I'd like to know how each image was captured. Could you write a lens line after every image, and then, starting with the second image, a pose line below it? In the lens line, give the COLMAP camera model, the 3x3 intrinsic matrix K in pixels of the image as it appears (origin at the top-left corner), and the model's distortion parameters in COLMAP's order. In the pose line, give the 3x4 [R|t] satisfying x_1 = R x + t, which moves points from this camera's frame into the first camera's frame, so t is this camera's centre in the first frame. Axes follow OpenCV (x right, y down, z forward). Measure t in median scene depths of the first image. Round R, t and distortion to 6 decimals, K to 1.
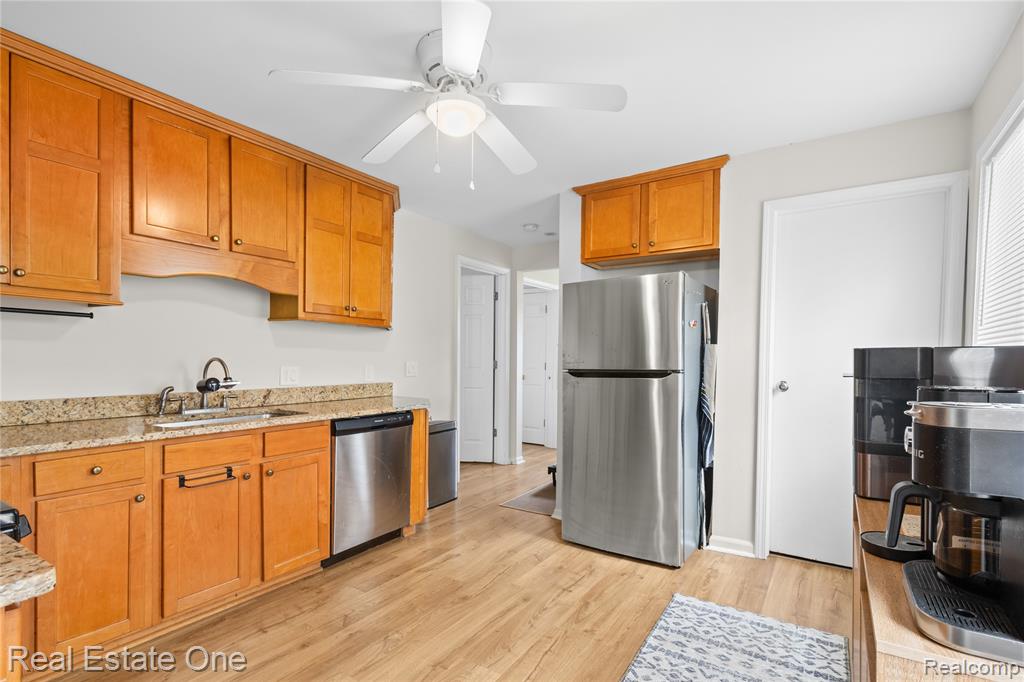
lens RADIAL K [[486.3, 0, 522.7], [0, 486.3, 364.7], [0, 0, 1]] dist [0.001499, -0.000234]
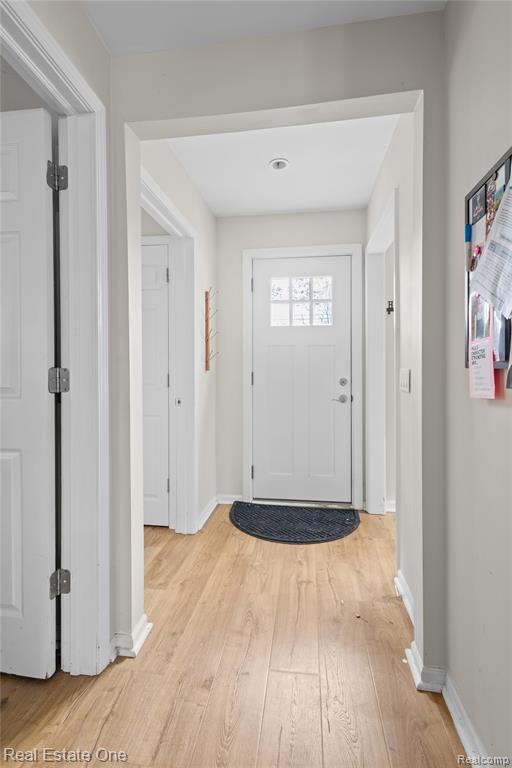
lens RADIAL K [[347.7, 0, 256.3], [0, 347.7, 375.9], [0, 0, 1]] dist [0.001123, 0.000034]
pose [[0.913191, -0.018092, 0.407129, -0.030686], [0.019294, 0.999813, 0.001153, -0.001483], [-0.407074, 0.006802, 0.913370, 0.717249]]
